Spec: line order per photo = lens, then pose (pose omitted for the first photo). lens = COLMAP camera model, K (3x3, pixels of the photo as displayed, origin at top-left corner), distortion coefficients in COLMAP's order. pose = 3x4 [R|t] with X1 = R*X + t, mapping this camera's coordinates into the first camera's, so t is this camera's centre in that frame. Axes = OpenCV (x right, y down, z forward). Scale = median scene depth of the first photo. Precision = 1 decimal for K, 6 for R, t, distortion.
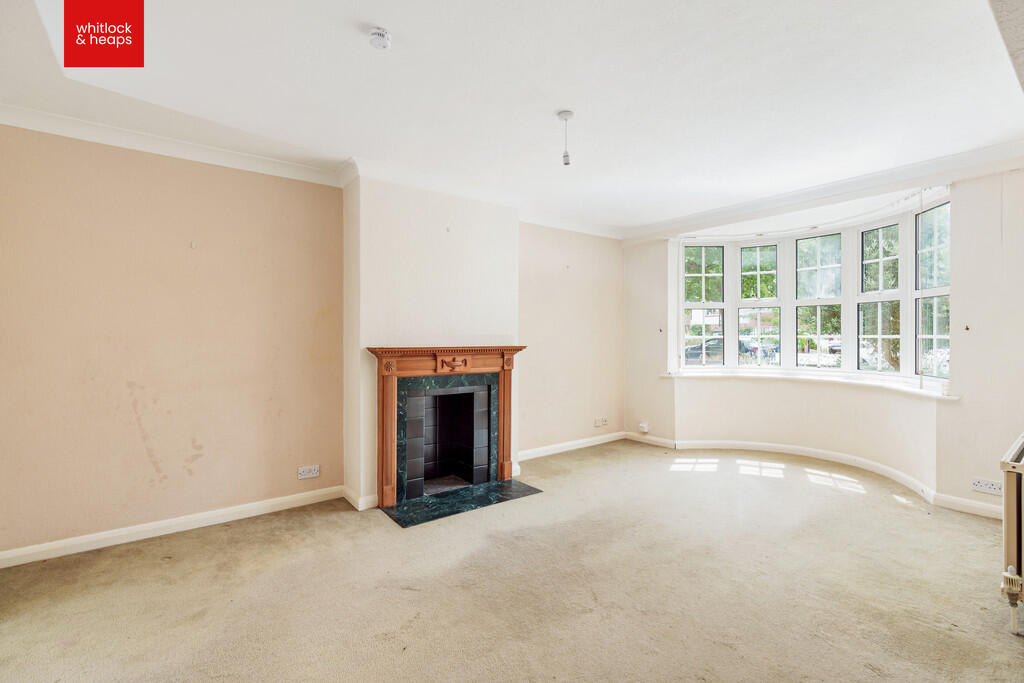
lens RADIAL K [[464.4, 0, 512.0], [0, 464.4, 341.5], [0, 0, 1]] dist [-0.001395, -0.000009]
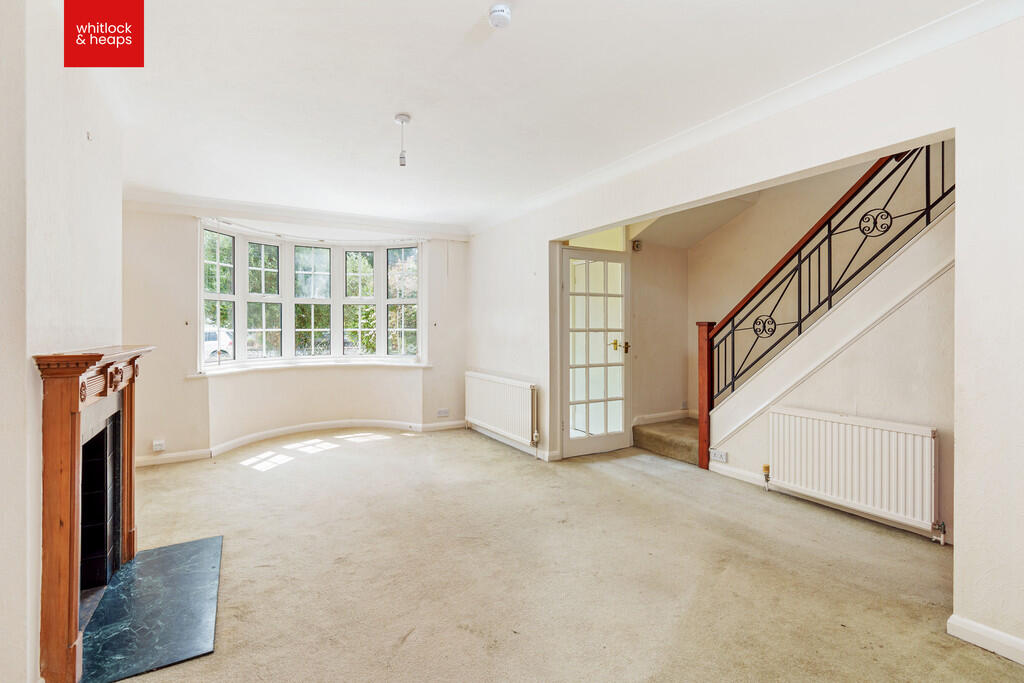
lens RADIAL K [[457.9, 0, 517.0], [0, 457.9, 328.6], [0, 0, 1]] dist [-0.001935, 0.000302]
pose [[0.121014, 0.001593, 0.992650, -0.489166], [0.015026, 0.999881, -0.003437, -0.001872], [-0.992537, 0.015332, 0.120975, 0.346863]]
